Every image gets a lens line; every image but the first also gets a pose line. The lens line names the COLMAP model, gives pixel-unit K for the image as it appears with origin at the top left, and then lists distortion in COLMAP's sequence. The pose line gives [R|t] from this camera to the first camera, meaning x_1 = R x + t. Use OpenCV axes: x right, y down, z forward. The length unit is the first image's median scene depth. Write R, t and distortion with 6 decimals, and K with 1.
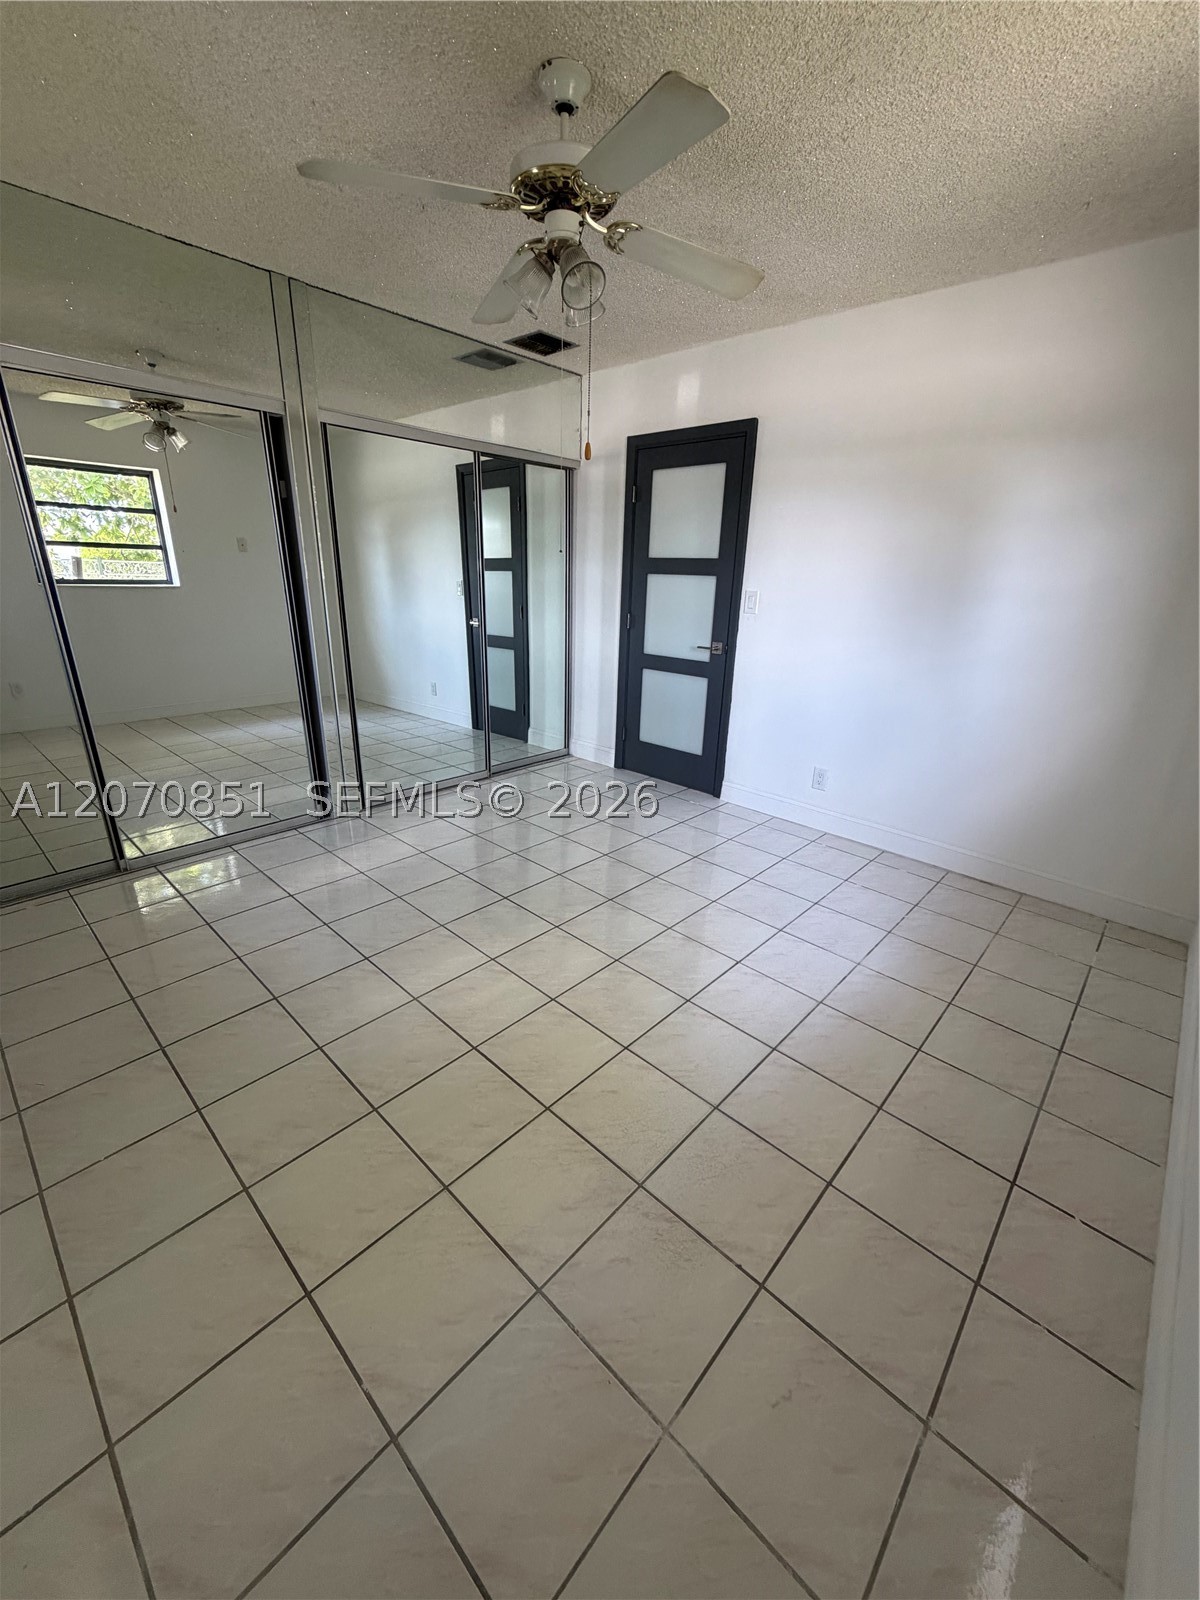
lens RADIAL K [[639.9, 0, 602.5], [0, 639.9, 794.6], [0, 0, 1]] dist [-0.001700, -0.000336]
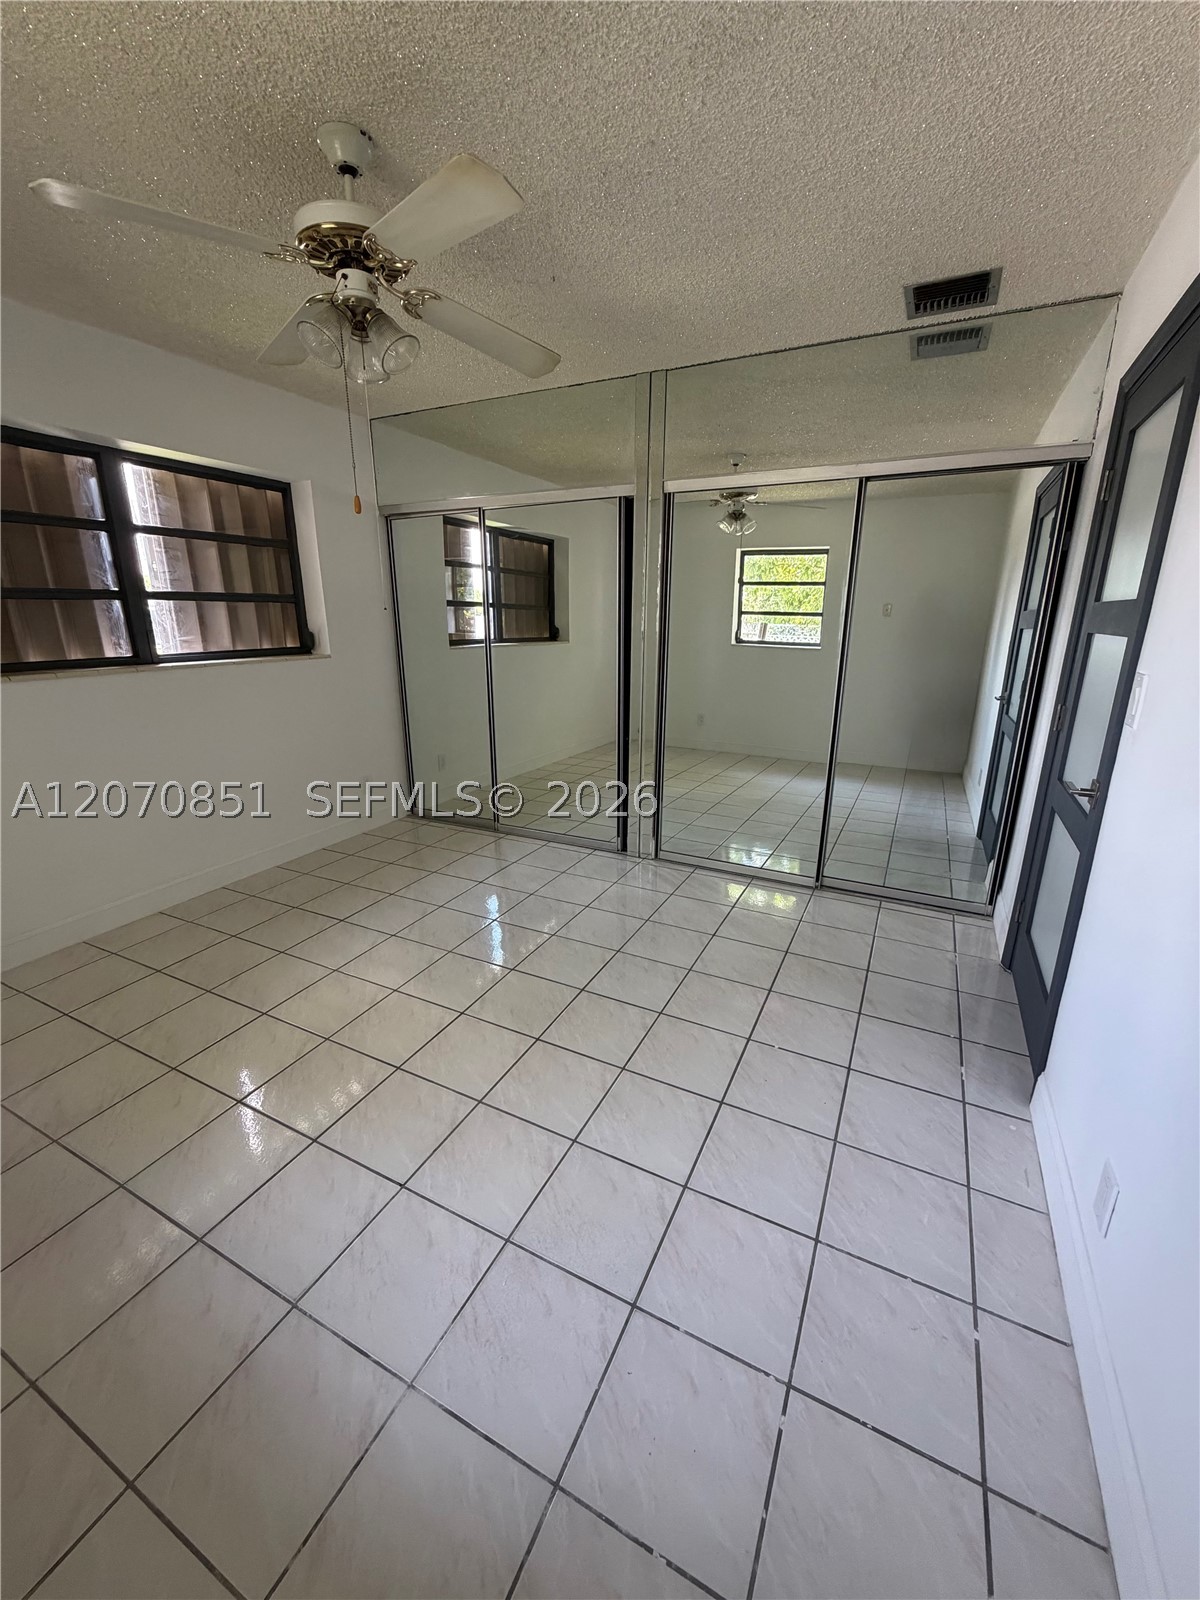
lens RADIAL K [[639.9, 0, 600.9], [0, 639.9, 798.8], [0, 0, 1]] dist [-0.001700, -0.000336]
pose [[0.279003, 0.236692, -0.930663, 0.485990], [-0.322123, 0.936064, 0.141497, -0.169737], [0.904651, 0.260310, 0.337409, 0.518538]]
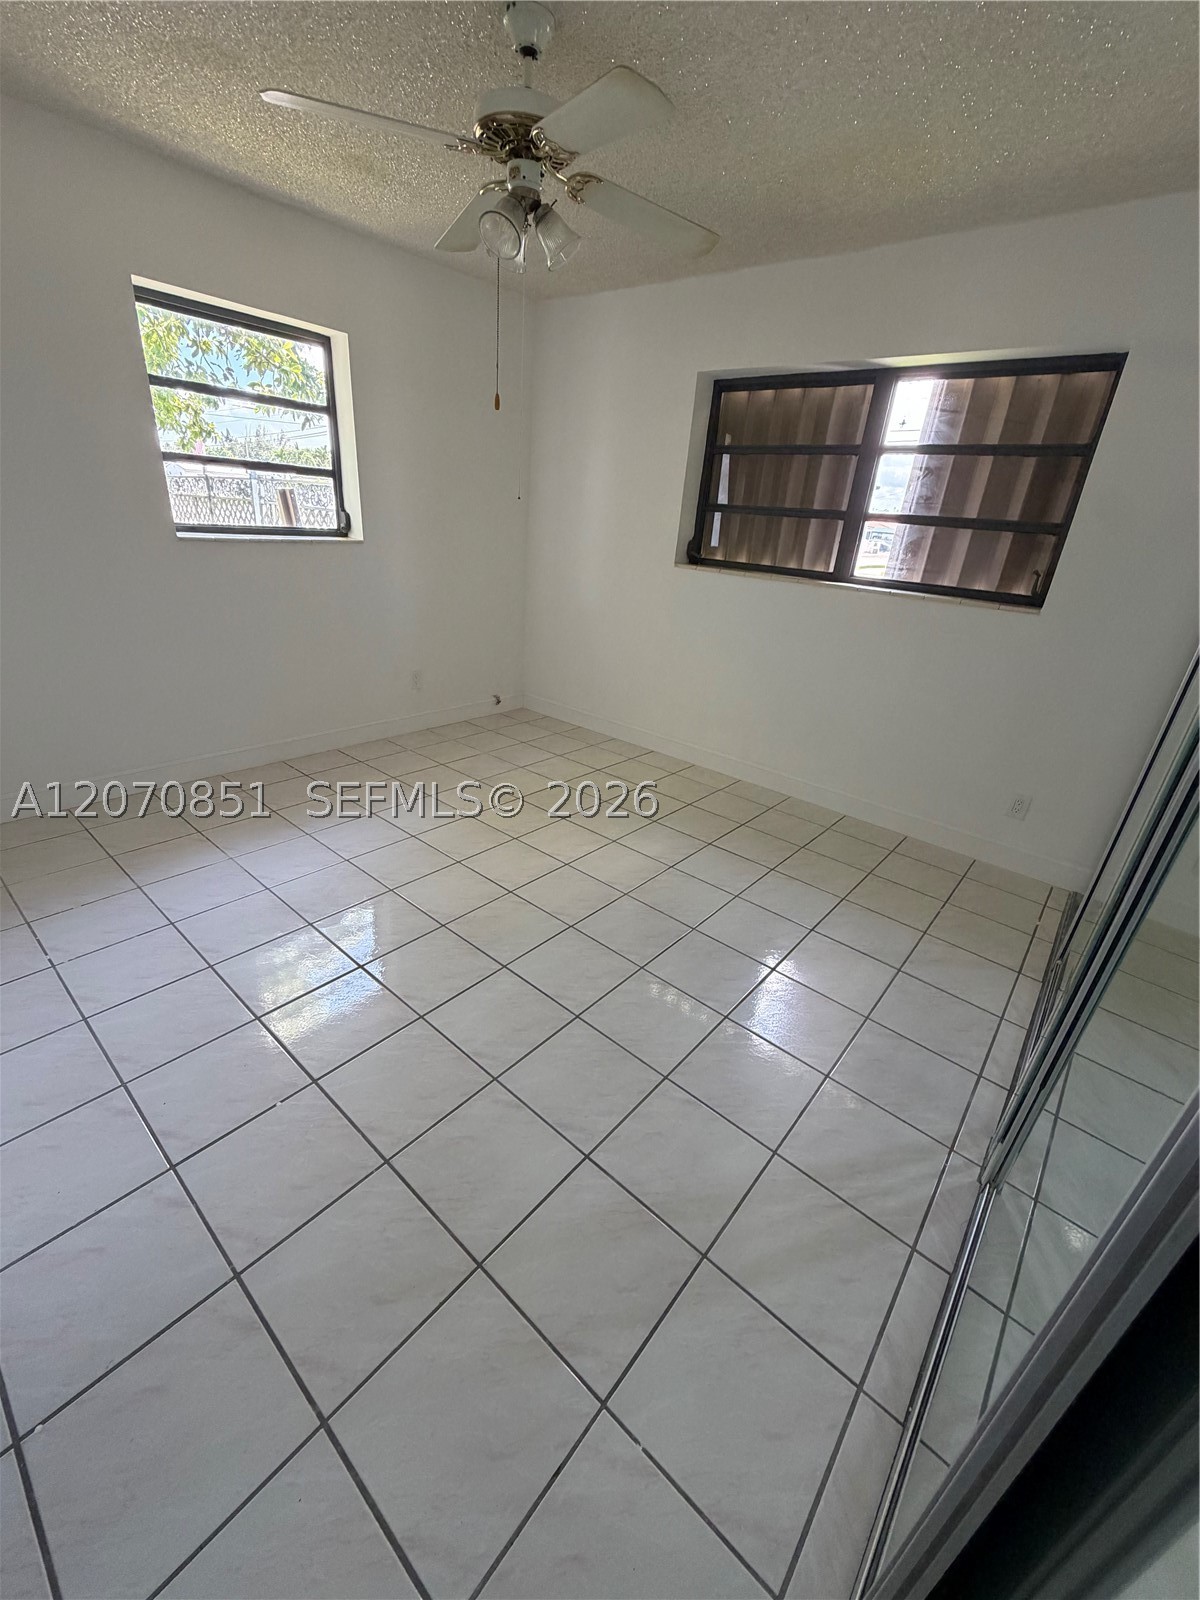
lens RADIAL K [[639.9, 0, 601.8], [0, 639.9, 799.1], [0, 0, 1]] dist [-0.001700, -0.000336]
pose [[-0.992799, -0.083059, -0.086324, -0.071994], [-0.119713, 0.714281, 0.689544, -0.374274], [0.004387, 0.694912, -0.719081, 1.040948]]
